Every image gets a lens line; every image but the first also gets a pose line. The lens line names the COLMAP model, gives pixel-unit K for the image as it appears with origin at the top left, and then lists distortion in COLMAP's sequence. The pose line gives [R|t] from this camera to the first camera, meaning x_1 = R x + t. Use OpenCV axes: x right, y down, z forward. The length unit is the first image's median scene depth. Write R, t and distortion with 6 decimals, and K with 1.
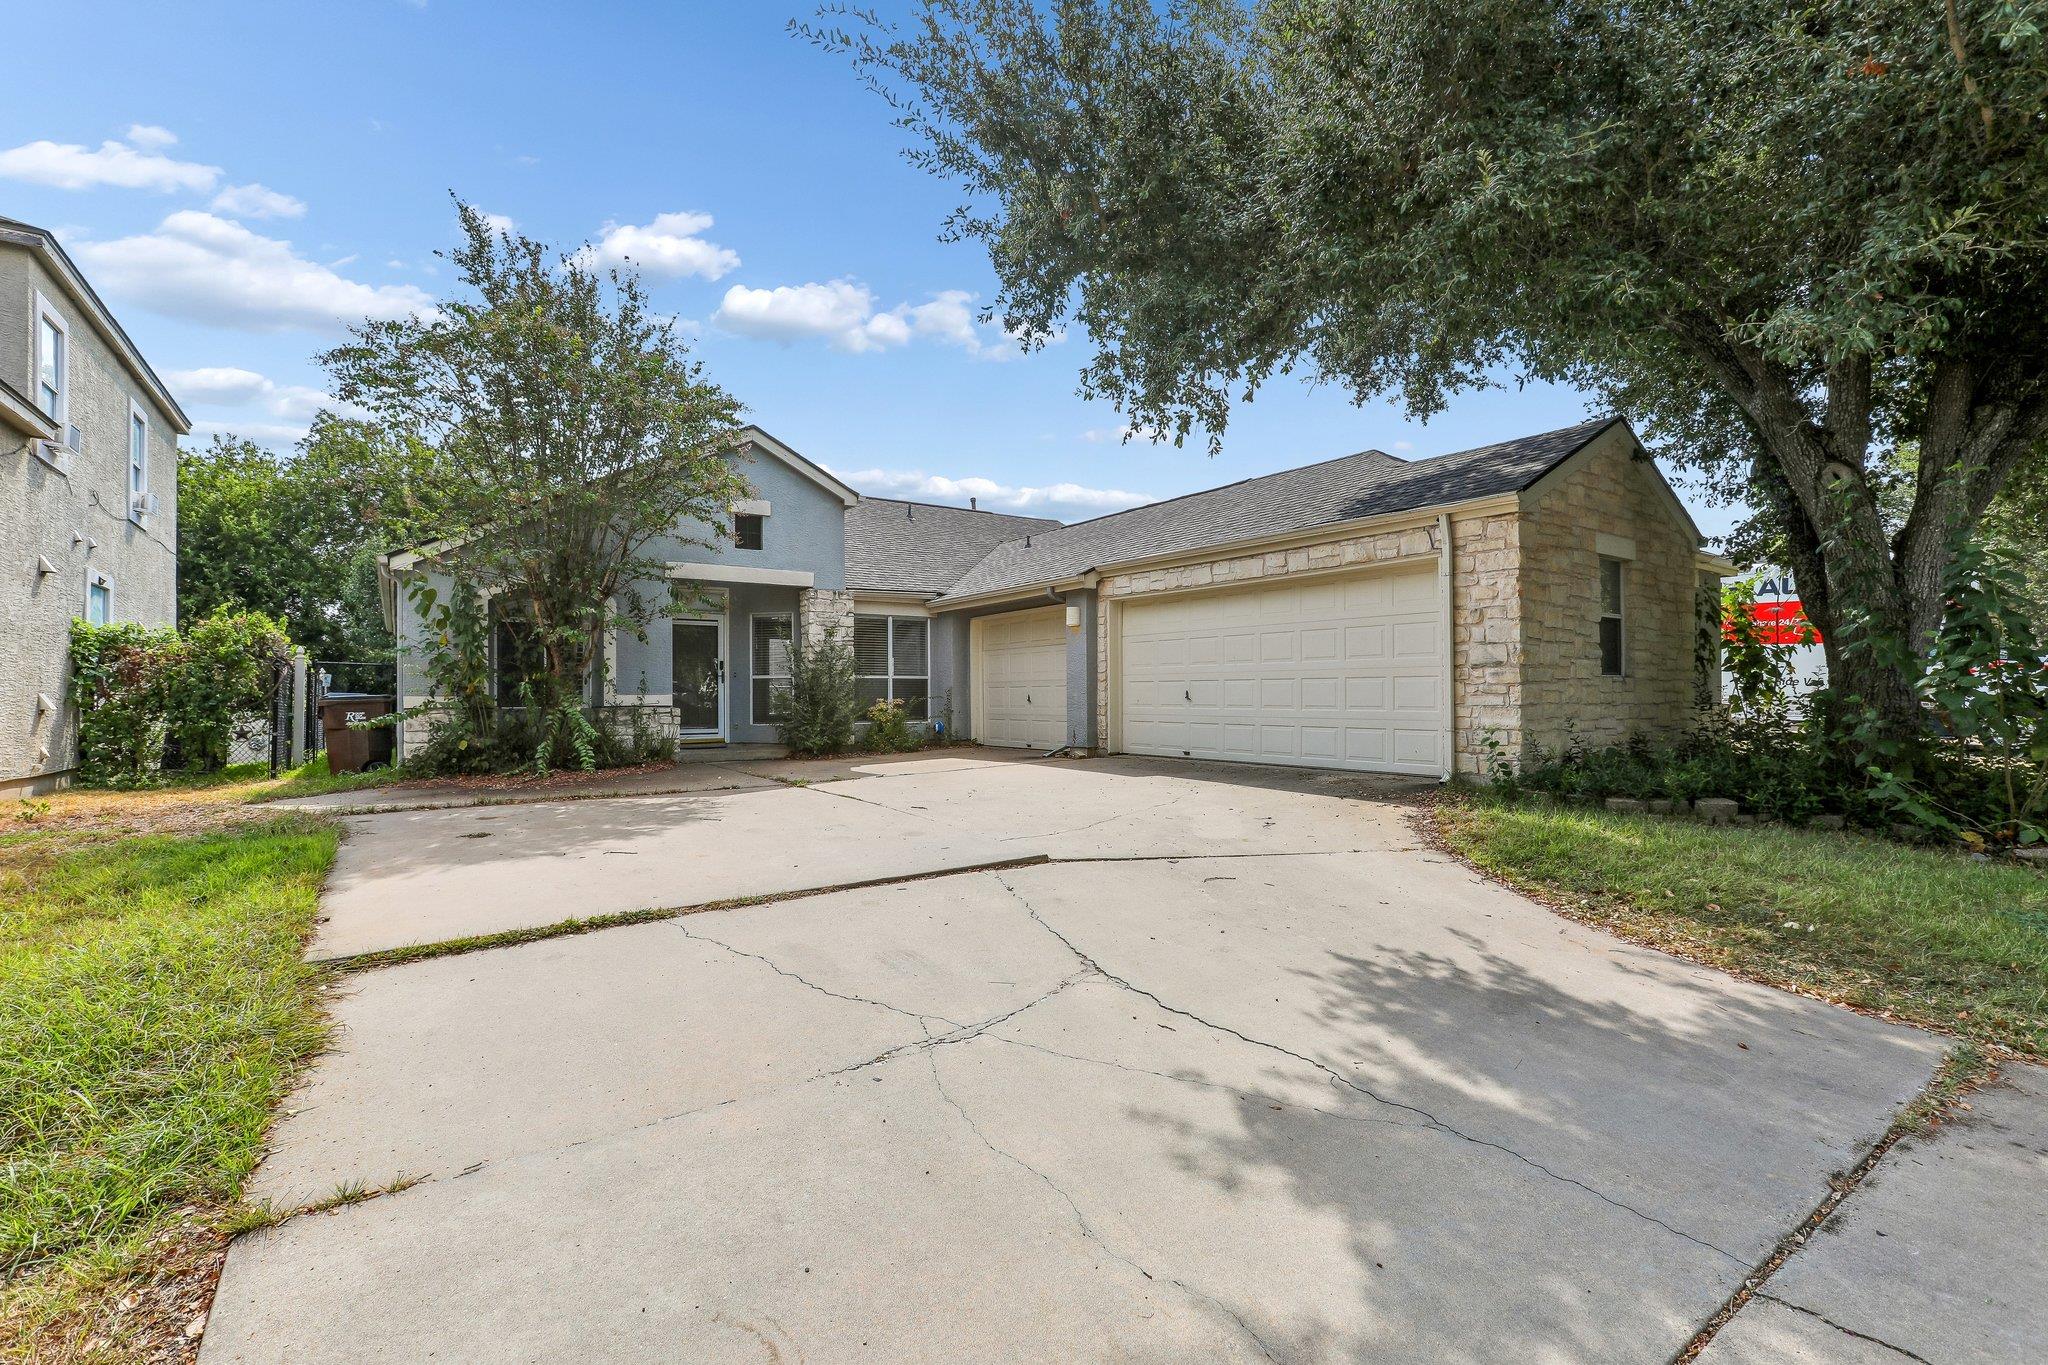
lens RADIAL K [[937.9, 0, 1023.8], [0, 937.9, 684.4], [0, 0, 1]] dist [-0.052661, 0.023544]
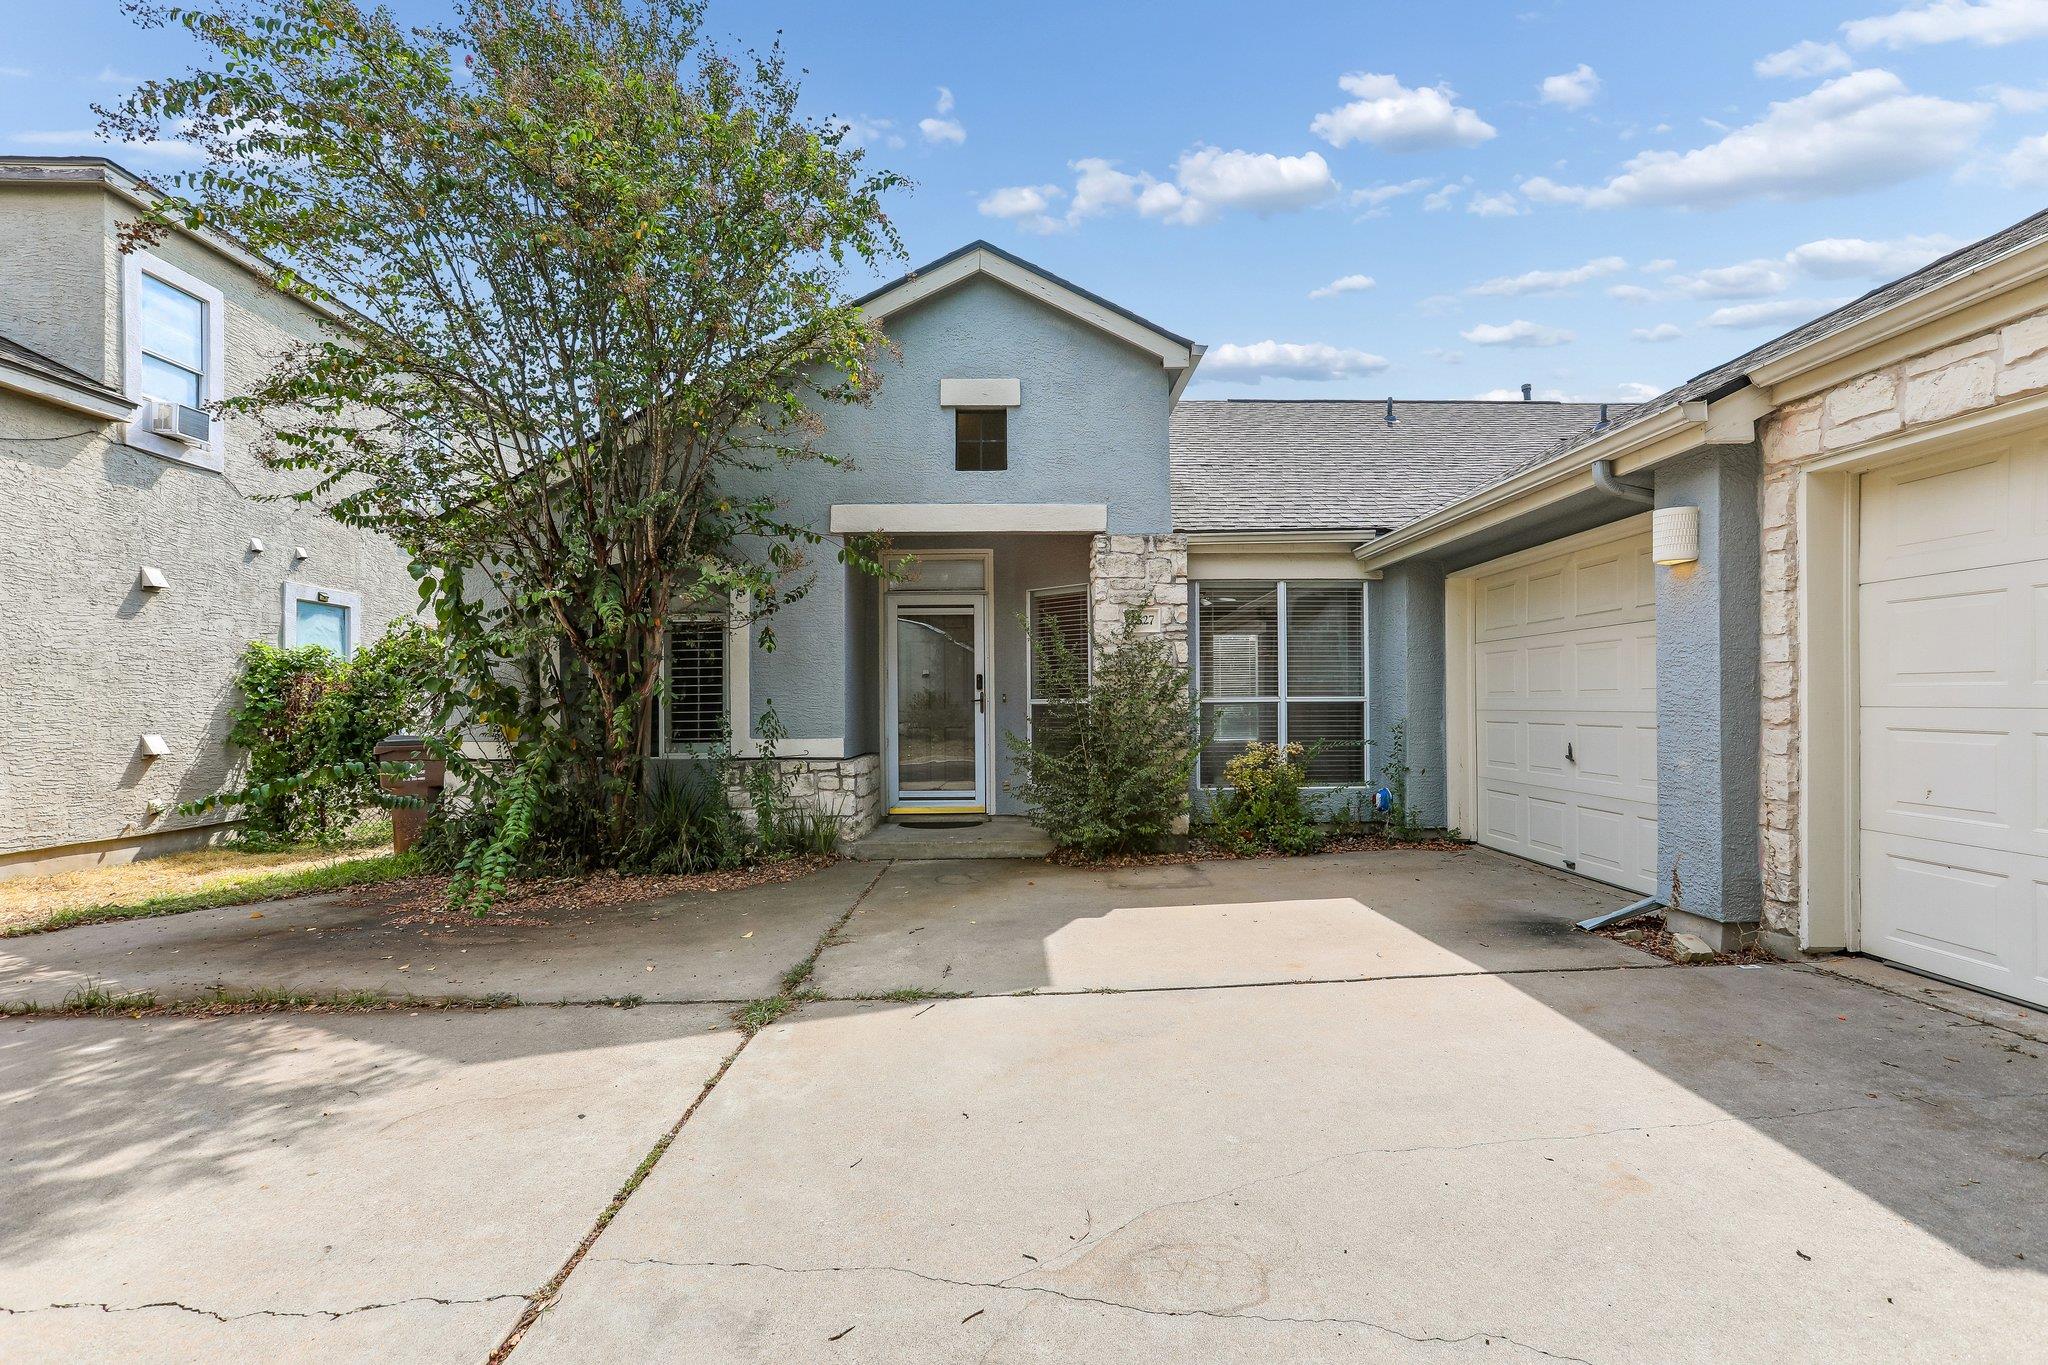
lens RADIAL K [[1009.1, 0, 1022.5], [0, 1009.1, 697.5], [0, 0, 1]] dist [-0.015674, 0.001211]
pose [[0.831677, -0.003503, -0.555249, 0.051326], [0.009366, 0.999926, 0.007720, -0.015741], [0.555181, -0.011621, 0.831648, 0.499066]]
